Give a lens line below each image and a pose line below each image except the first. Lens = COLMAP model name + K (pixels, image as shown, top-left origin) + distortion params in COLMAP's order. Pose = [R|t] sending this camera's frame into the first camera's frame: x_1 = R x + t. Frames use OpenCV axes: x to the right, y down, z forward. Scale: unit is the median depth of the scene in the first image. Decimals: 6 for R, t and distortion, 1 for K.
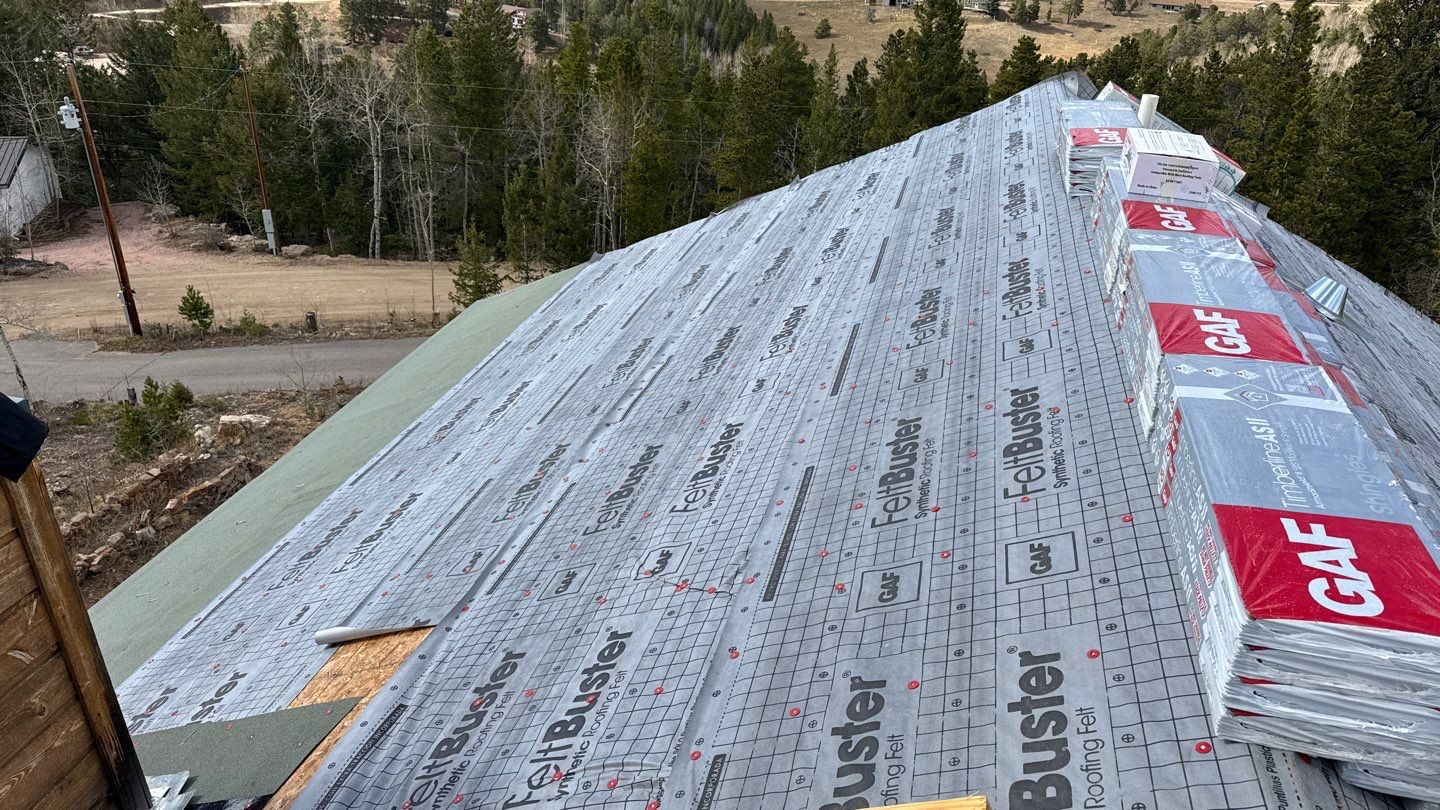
lens RADIAL K [[973.4, 0, 717.8], [0, 973.4, 429.8], [0, 0, 1]] dist [0.077259, -0.119571]
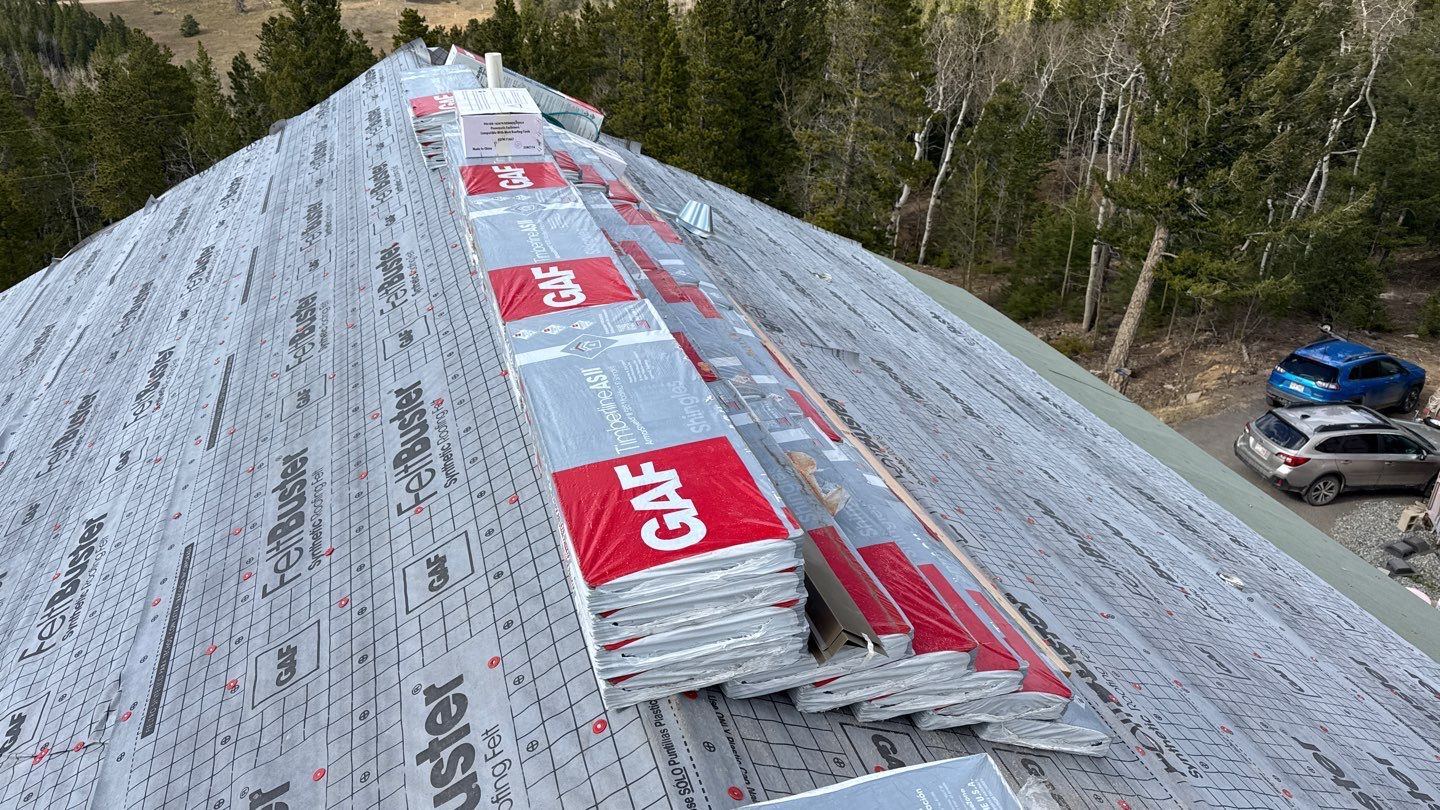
lens RADIAL K [[973.4, 0, 717.8], [0, 973.4, 429.8], [0, 0, 1]] dist [0.077259, -0.119571]
pose [[0.844926, -0.296418, 0.445238, 0.131393], [0.285881, 0.953793, 0.092474, -0.004401], [-0.452075, 0.049151, 0.890624, 0.042230]]
